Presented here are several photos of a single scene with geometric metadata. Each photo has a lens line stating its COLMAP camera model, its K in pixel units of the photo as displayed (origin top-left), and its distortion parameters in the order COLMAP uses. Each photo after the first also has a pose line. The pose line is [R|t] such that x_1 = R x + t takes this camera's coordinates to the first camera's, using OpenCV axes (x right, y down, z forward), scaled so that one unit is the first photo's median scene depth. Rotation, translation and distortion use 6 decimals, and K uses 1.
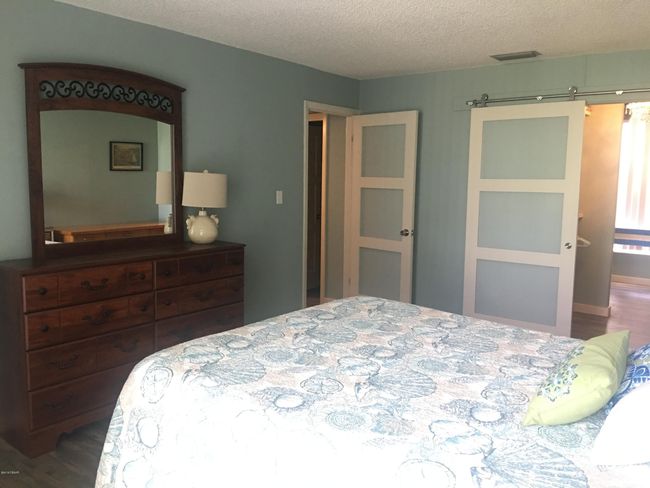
lens RADIAL K [[551.6, 0, 322.2], [0, 551.6, 243.7], [0, 0, 1]] dist [0.047626, -0.040158]
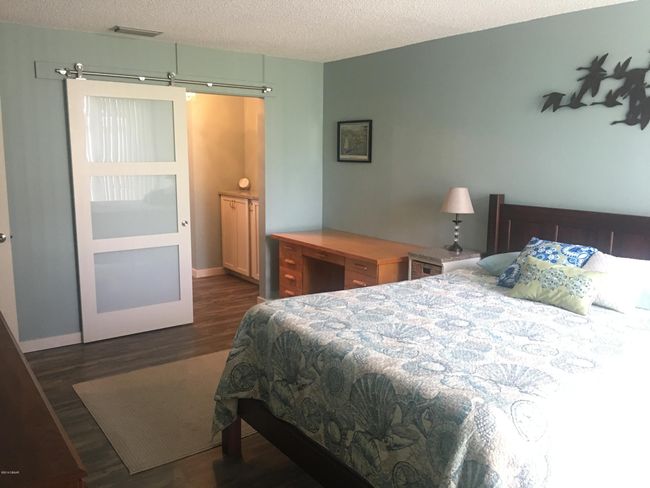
lens RADIAL K [[551.6, 0, 323.5], [0, 551.6, 240.1], [0, 0, 1]] dist [0.047626, -0.040158]
pose [[0.286278, -0.169248, 0.943080, -1.018267], [0.119075, 0.982929, 0.140253, -0.169373], [-0.950719, 0.072145, 0.301544, 0.875504]]
